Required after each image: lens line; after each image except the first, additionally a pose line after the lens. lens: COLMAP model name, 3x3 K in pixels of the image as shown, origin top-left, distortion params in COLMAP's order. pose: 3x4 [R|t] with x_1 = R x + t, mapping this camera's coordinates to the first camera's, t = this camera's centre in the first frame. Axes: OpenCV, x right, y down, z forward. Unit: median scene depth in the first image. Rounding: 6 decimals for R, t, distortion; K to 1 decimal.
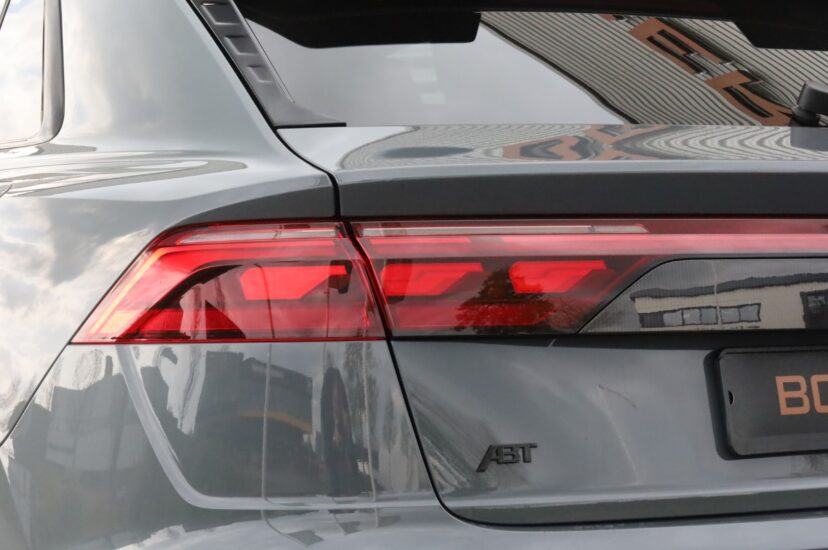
lens RADIAL K [[2213.3, 0, 413.7], [0, 2213.3, 272.9], [0, 0, 1]] dist [-0.450366, 0.000000]
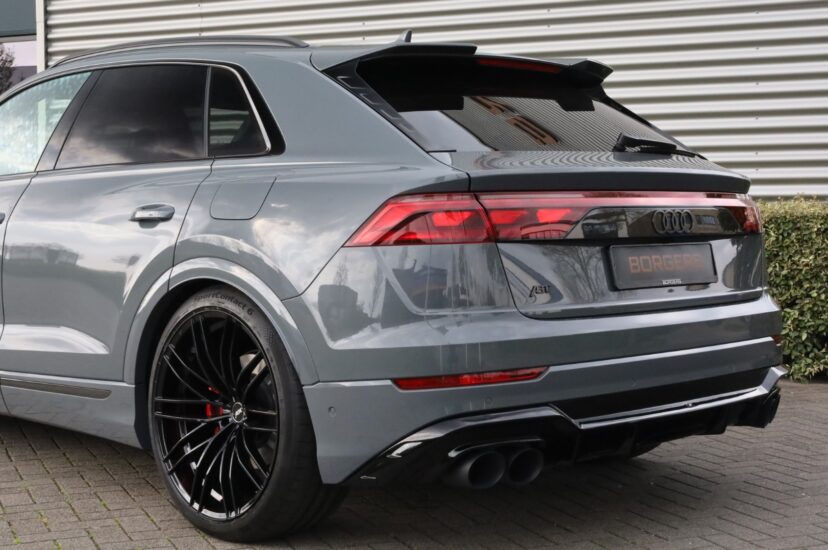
lens RADIAL K [[1288.7, 0, 412.8], [0, 1288.7, 275.4], [0, 0, 1]] dist [-0.016331, 0.000000]
pose [[0.963329, -0.018092, 0.267712, -0.455465], [0.006308, 0.998976, 0.044812, 0.002766], [-0.268249, -0.041480, 0.962456, -0.311620]]
